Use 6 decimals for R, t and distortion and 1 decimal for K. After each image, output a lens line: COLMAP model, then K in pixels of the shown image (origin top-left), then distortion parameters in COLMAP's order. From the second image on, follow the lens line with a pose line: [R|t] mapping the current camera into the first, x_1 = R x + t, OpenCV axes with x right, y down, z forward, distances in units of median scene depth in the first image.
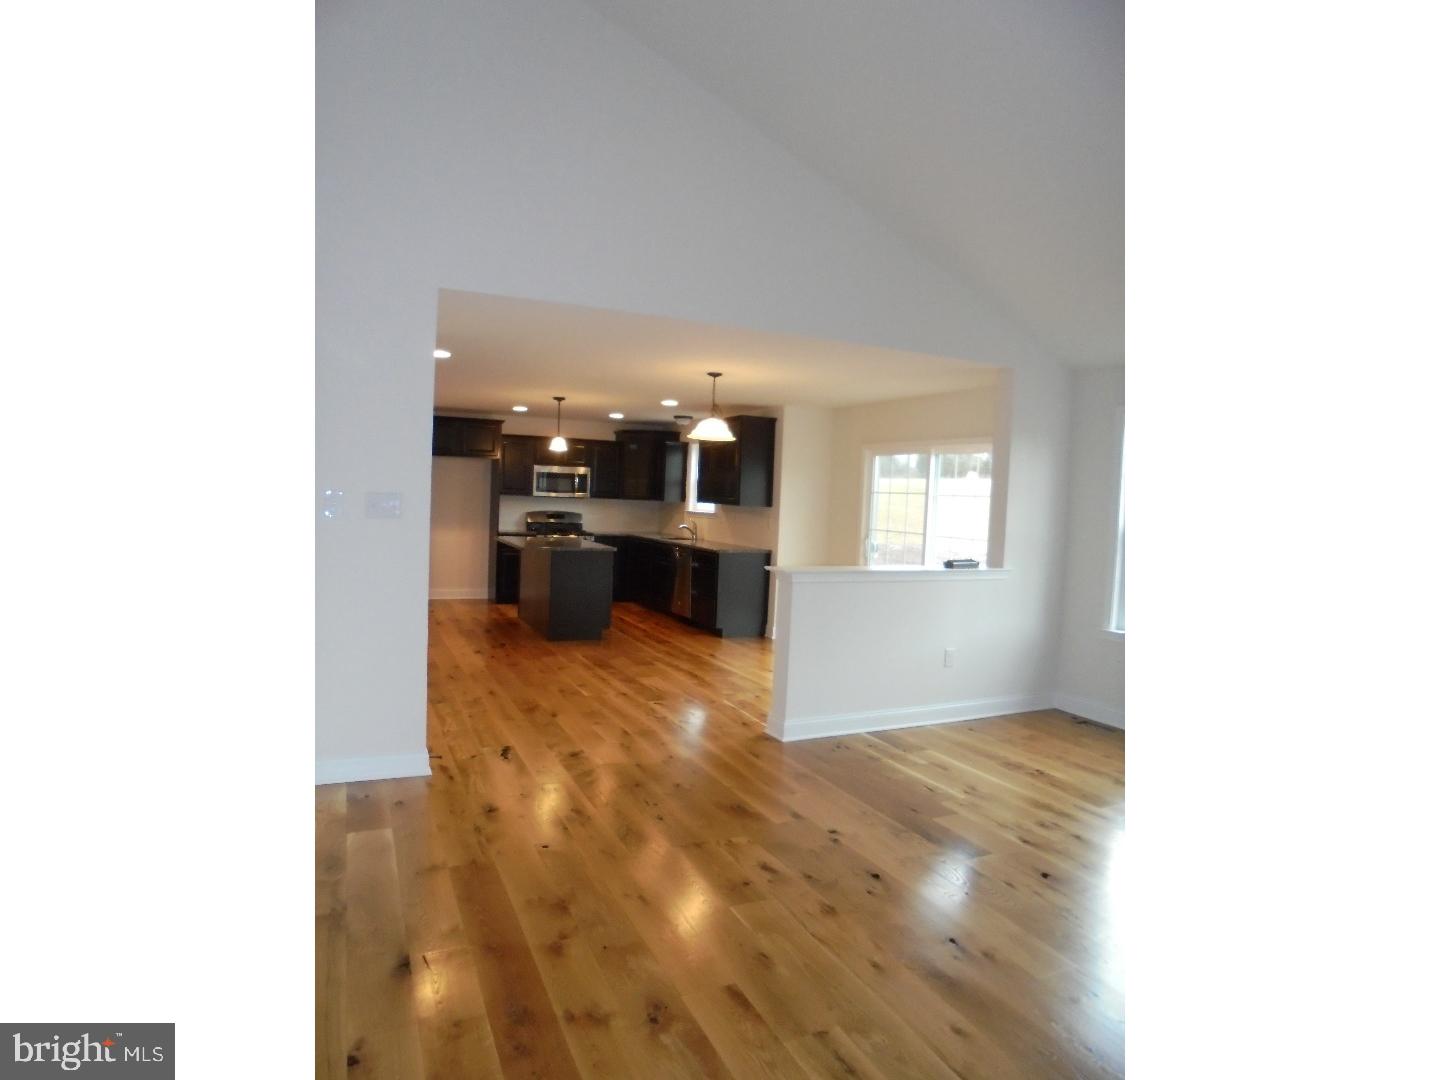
lens RADIAL K [[815.8, 0, 720.0], [0, 815.8, 540.0], [0, 0, 1]] dist [-0.111879, 0.086911]
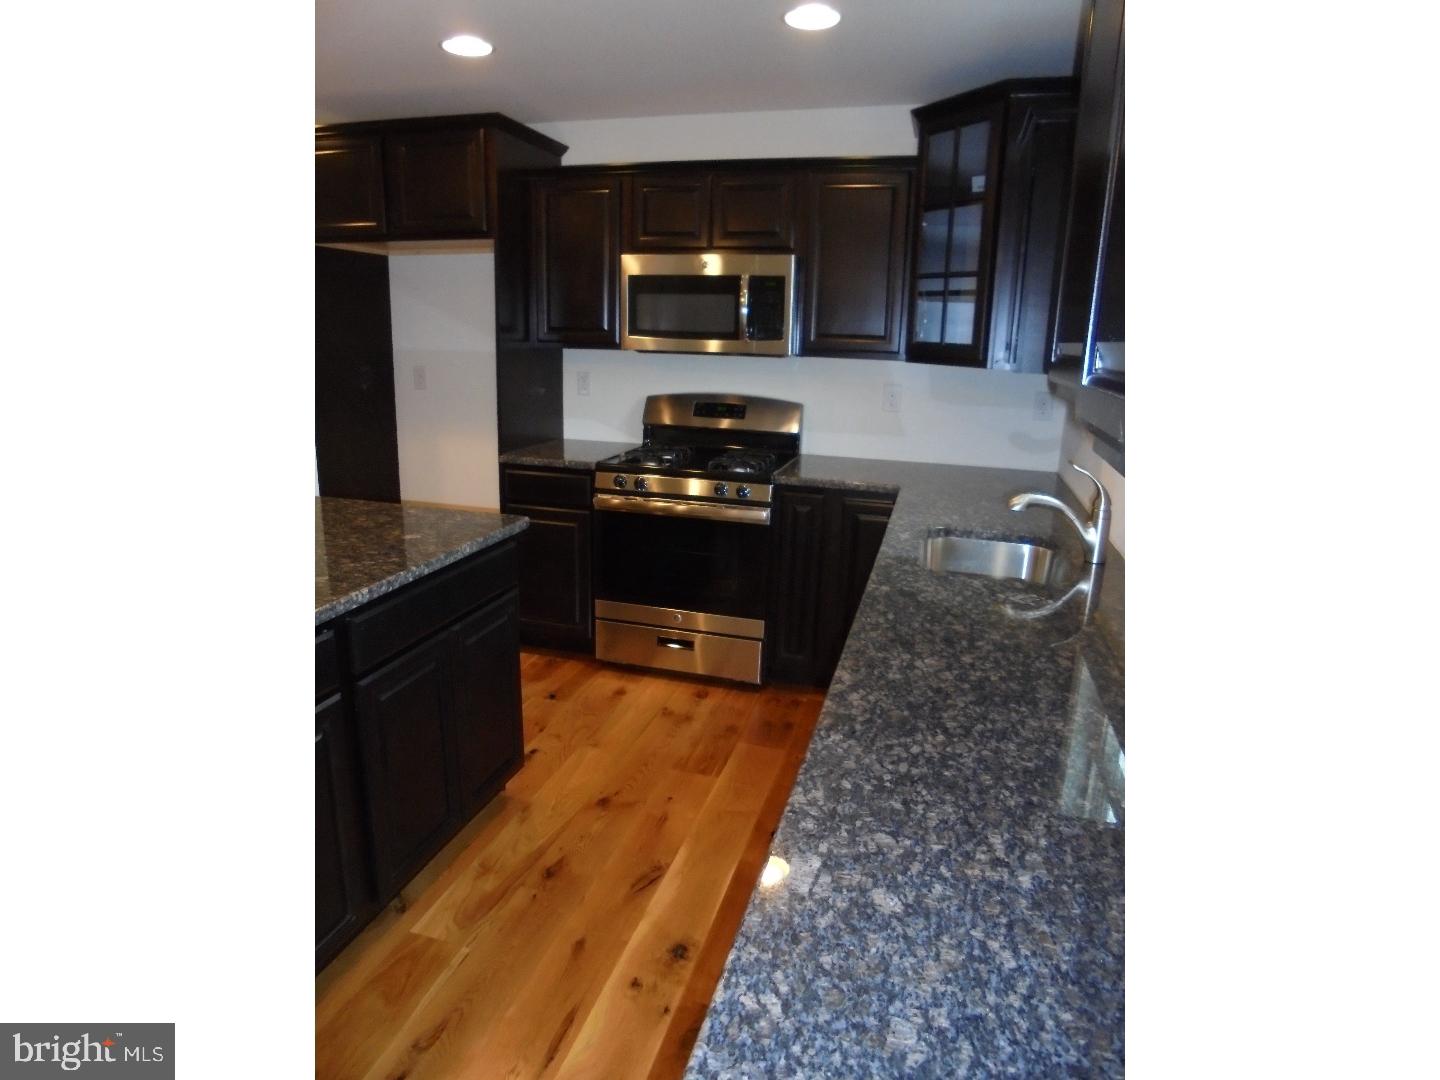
lens RADIAL K [[815.8, 0, 720.0], [0, 815.8, 540.0], [0, 0, 1]] dist [-0.111879, 0.086911]
pose [[0.753001, 0.153525, -0.639860, 0.041073], [-0.037357, 0.980807, 0.191368, -0.065602], [0.656959, -0.120197, 0.744284, 1.185068]]
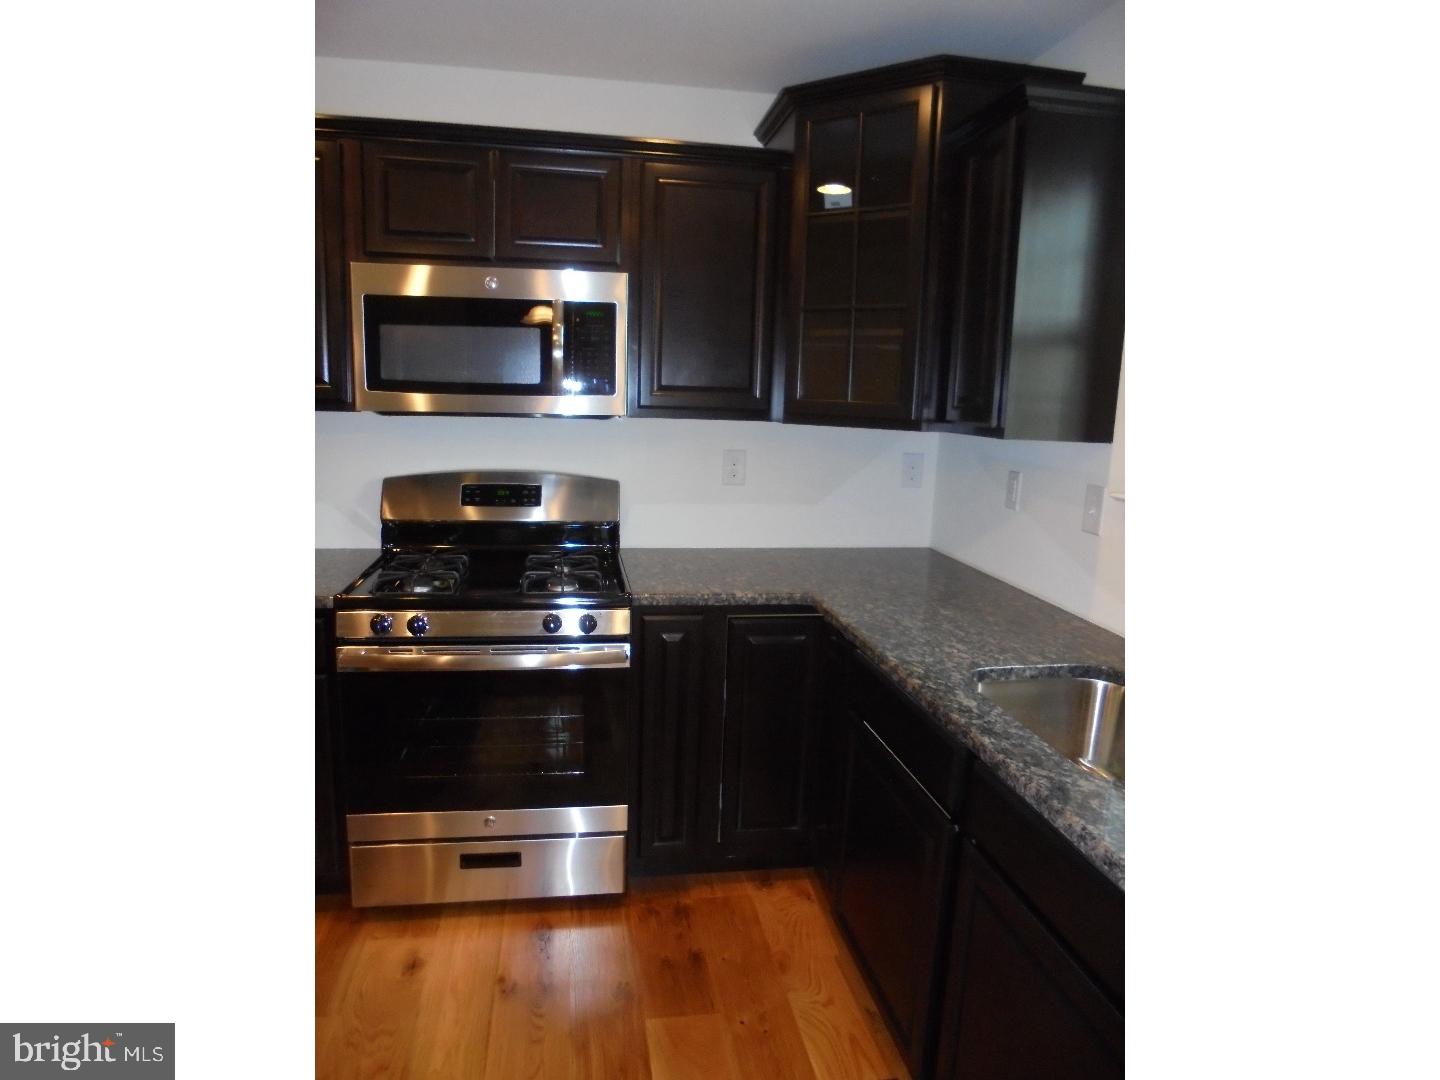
lens RADIAL K [[815.8, 0, 720.0], [0, 815.8, 540.0], [0, 0, 1]] dist [-0.111879, 0.086911]
pose [[0.961730, 0.046678, -0.269992, -0.124438], [-0.014502, 0.992672, 0.119963, -0.072947], [0.273614, -0.111456, 0.955360, 1.269011]]
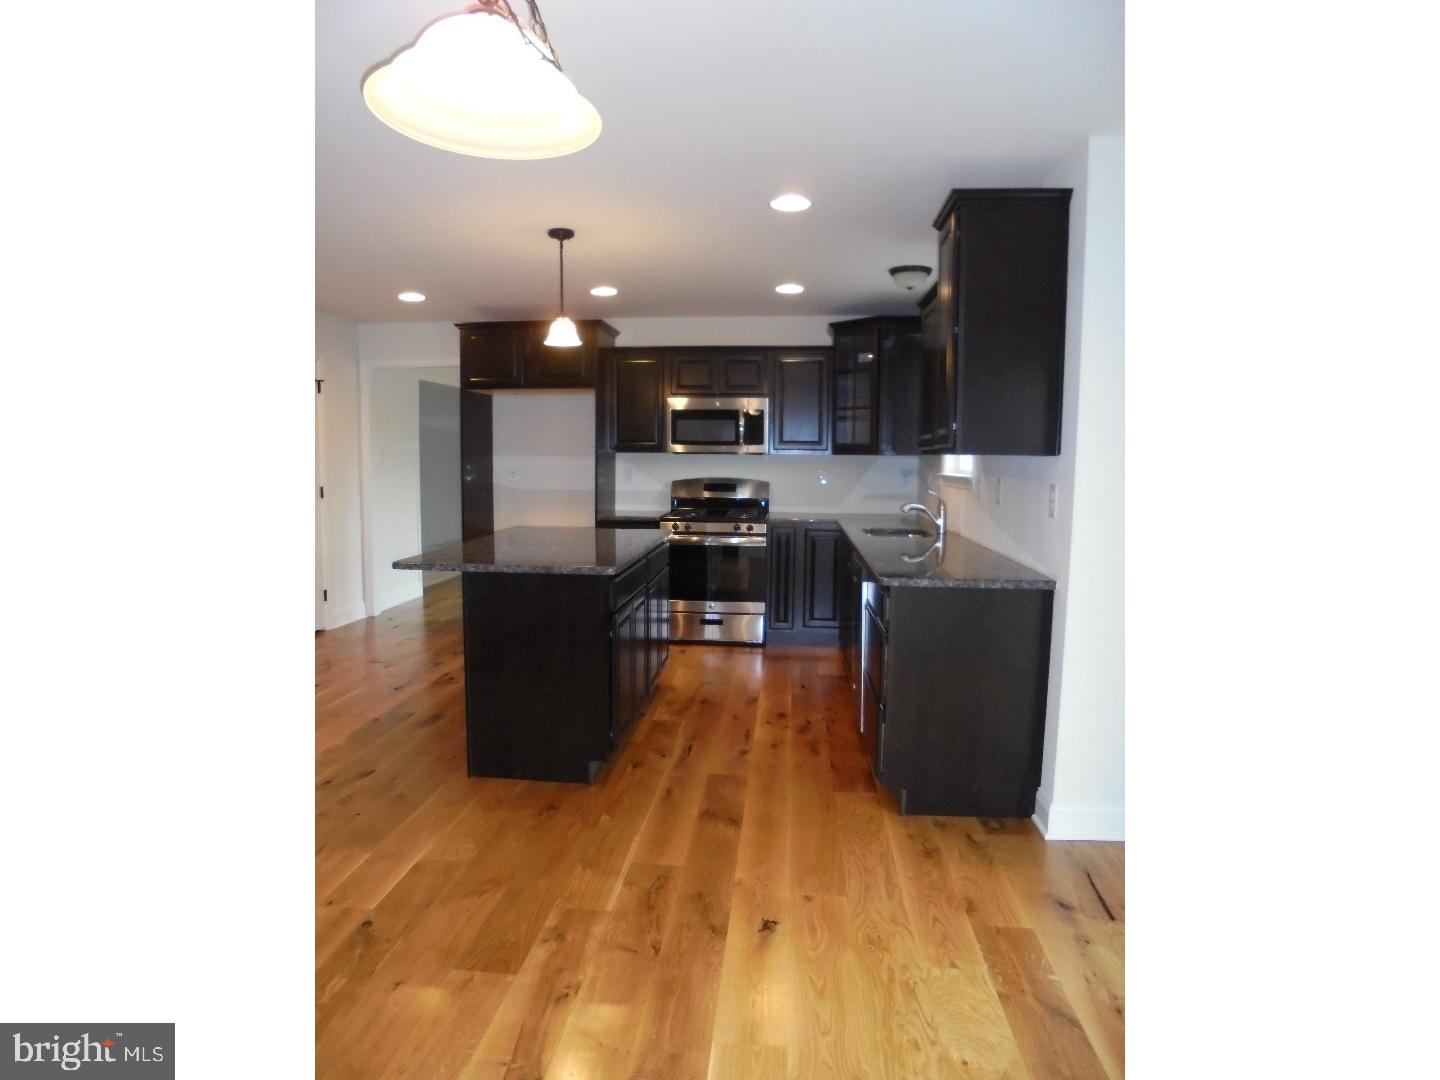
lens RADIAL K [[815.8, 0, 720.0], [0, 815.8, 540.0], [0, 0, 1]] dist [-0.111879, 0.086911]
pose [[0.862700, 0.027567, -0.504963, 0.142471], [-0.006418, 0.999030, 0.043573, -0.027164], [0.505675, -0.034350, 0.862040, 0.807027]]
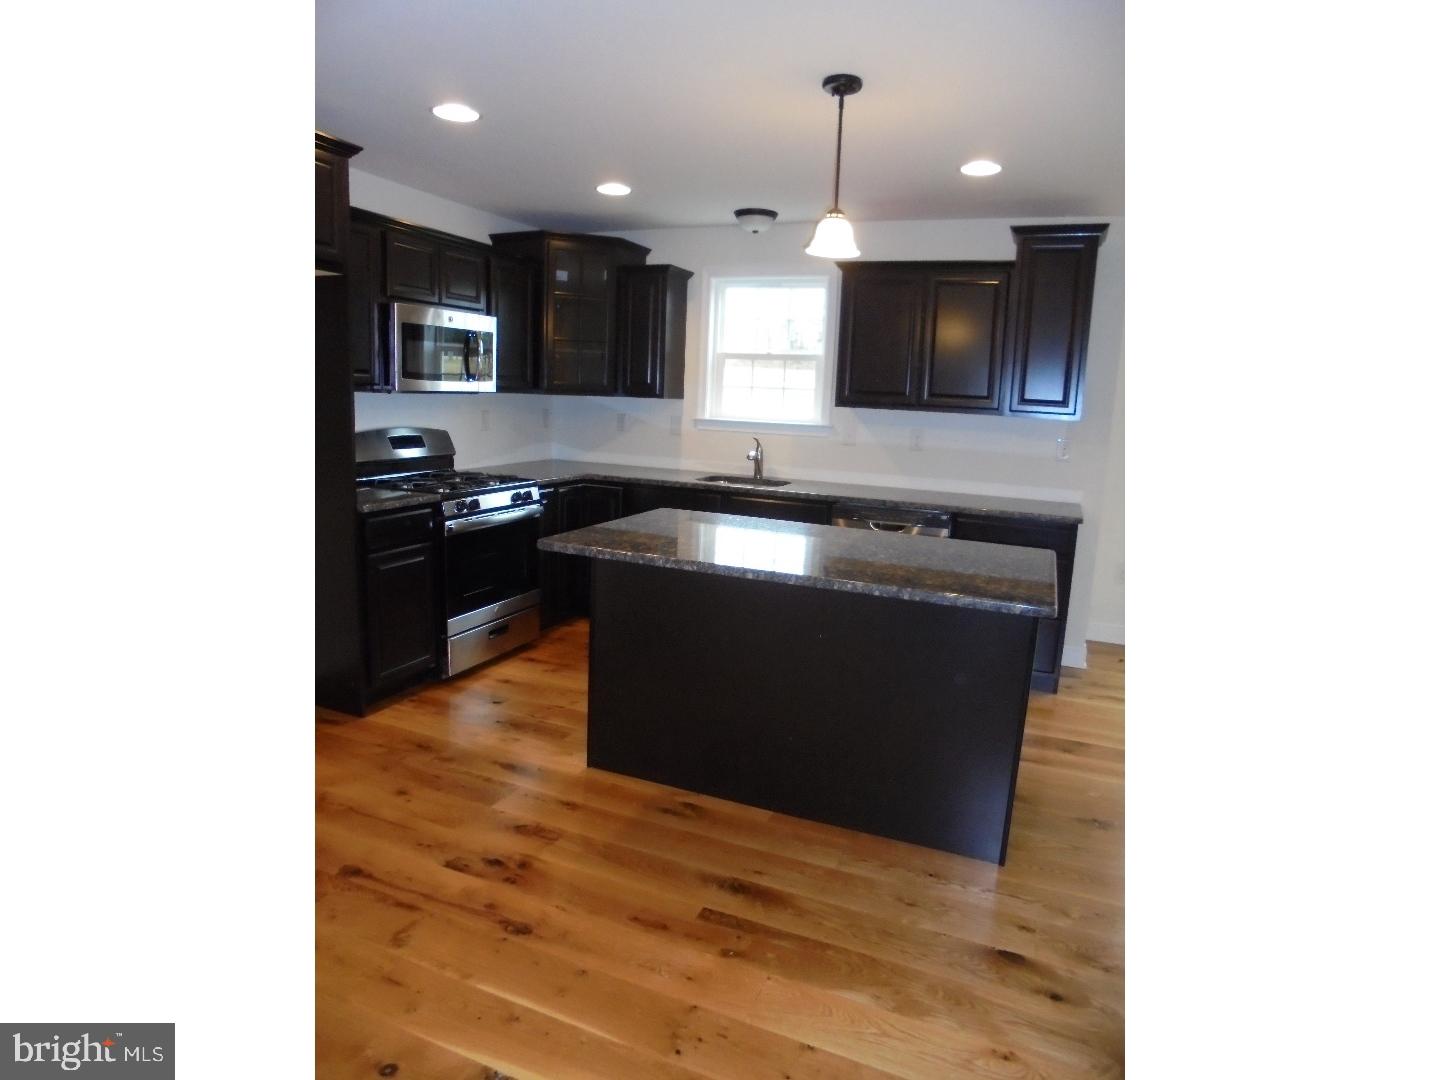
lens RADIAL K [[815.8, 0, 720.0], [0, 815.8, 540.0], [0, 0, 1]] dist [-0.111879, 0.086911]
pose [[0.739550, -0.122641, 0.661835, -0.565944], [0.020371, 0.986889, 0.160112, -0.066017], [-0.672793, -0.104929, 0.732352, 0.986418]]
